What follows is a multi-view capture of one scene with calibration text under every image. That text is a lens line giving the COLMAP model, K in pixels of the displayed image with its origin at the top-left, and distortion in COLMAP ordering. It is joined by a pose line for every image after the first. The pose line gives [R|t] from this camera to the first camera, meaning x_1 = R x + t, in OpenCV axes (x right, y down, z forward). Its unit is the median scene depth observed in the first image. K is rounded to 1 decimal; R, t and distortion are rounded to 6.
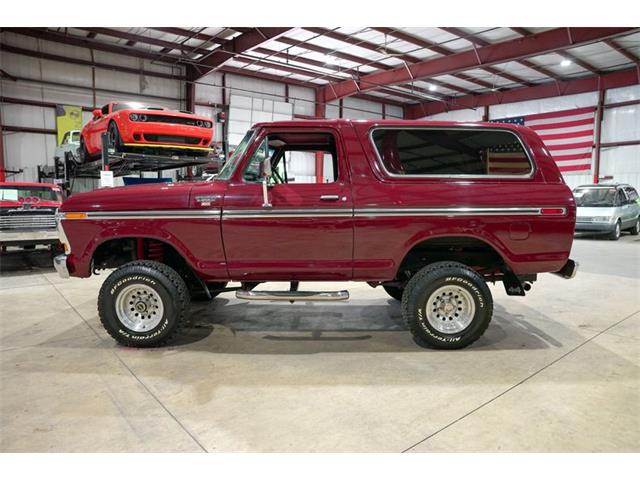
lens RADIAL K [[439.0, 0, 321.6], [0, 439.0, 239.1], [0, 0, 1]] dist [-0.144534, 0.114976]
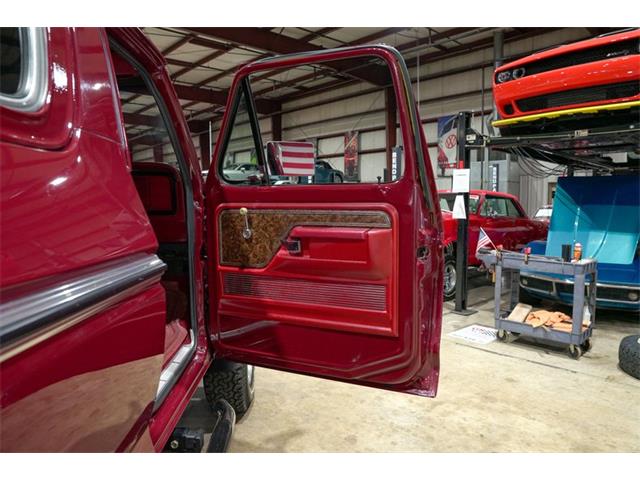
lens RADIAL K [[439.0, 0, 321.6], [0, 439.0, 239.1], [0, 0, 1]] dist [-0.144534, 0.114976]
pose [[0.060862, 0.075254, -0.995305, 0.099286], [-0.097805, 0.992805, 0.069084, -0.046296], [0.993343, 0.093142, 0.067784, 0.450926]]
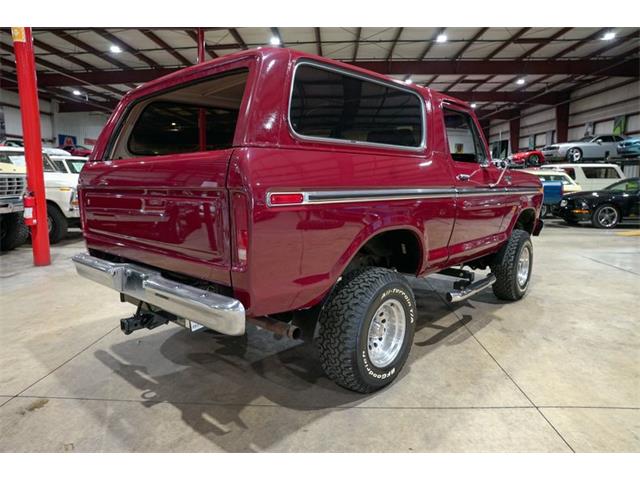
lens RADIAL K [[439.0, 0, 321.6], [0, 439.0, 239.1], [0, 0, 1]] dist [-0.144534, 0.114976]
pose [[-0.661563, 0.102695, -0.742824, 0.253353], [-0.076190, 0.976247, 0.202821, -0.051528], [0.746009, 0.190775, -0.638025, 0.531766]]
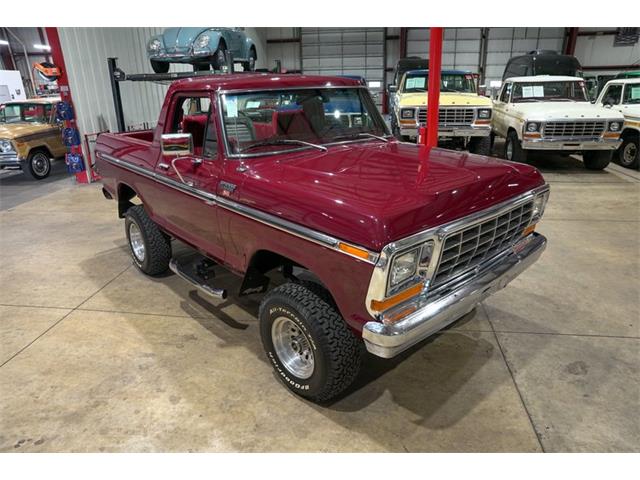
lens RADIAL K [[439.0, 0, 321.6], [0, 439.0, 239.1], [0, 0, 1]] dist [-0.144534, 0.114976]
pose [[-0.678616, -0.243236, 0.693049, -0.264293], [0.092787, 0.907625, 0.409399, -0.103399], [-0.728609, 0.342130, -0.593359, 0.531762]]
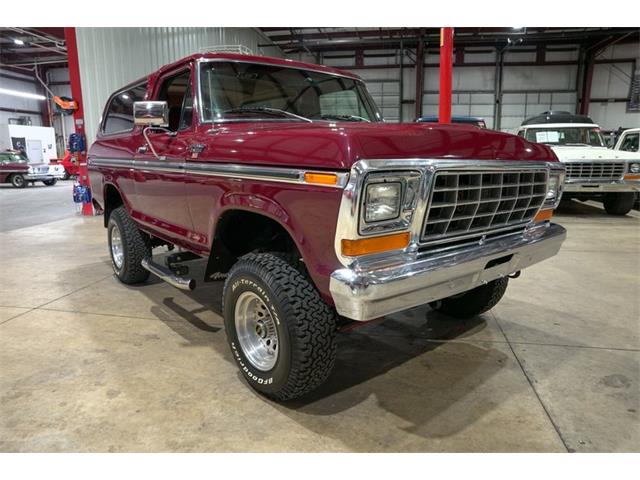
lens RADIAL K [[439.0, 0, 321.6], [0, 439.0, 239.1], [0, 0, 1]] dist [-0.144534, 0.114976]
pose [[-0.643746, -0.147354, 0.750918, -0.262471], [0.078070, 0.963519, 0.256001, -0.047643], [-0.761246, 0.223424, -0.608758, 0.512007]]
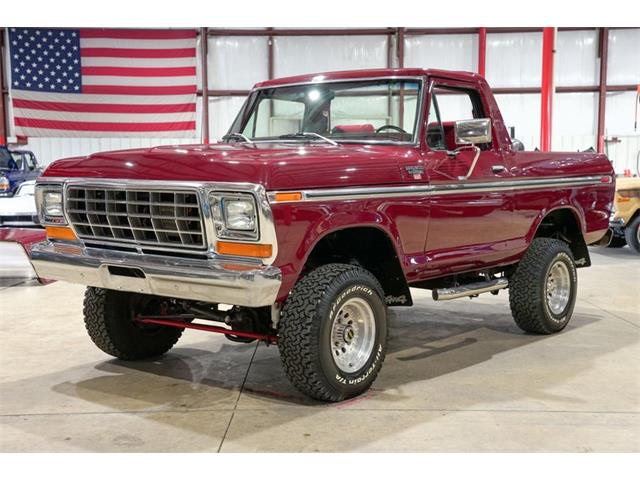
lens RADIAL K [[852.4, 0, 320.0], [0, 852.4, 240.0], [0, 0, 1]] dist [0.192397, 0.078110]
pose [[0.635629, -0.059817, 0.769674, -0.411358], [0.078317, 0.996846, 0.012795, -0.001335], [-0.768012, 0.052146, 0.638309, 0.054902]]
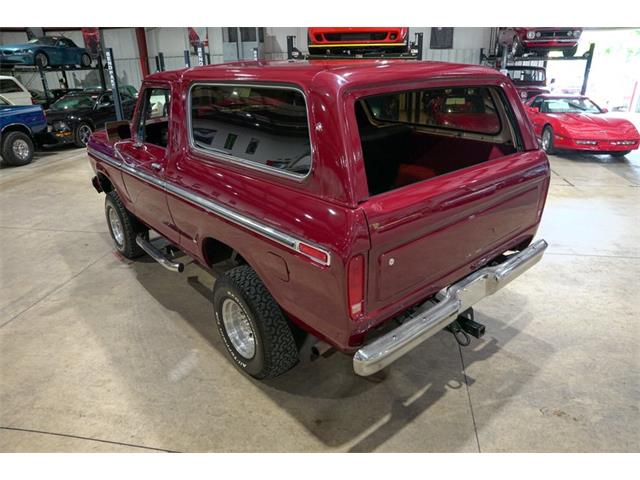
lens RADIAL K [[439.0, 0, 321.6], [0, 439.0, 239.1], [0, 0, 1]] dist [-0.144534, 0.114976]
pose [[0.656477, 0.273854, -0.702881, 0.255752], [-0.052593, 0.946124, 0.319505, -0.070925], [0.752510, -0.172781, 0.635512, 0.180054]]
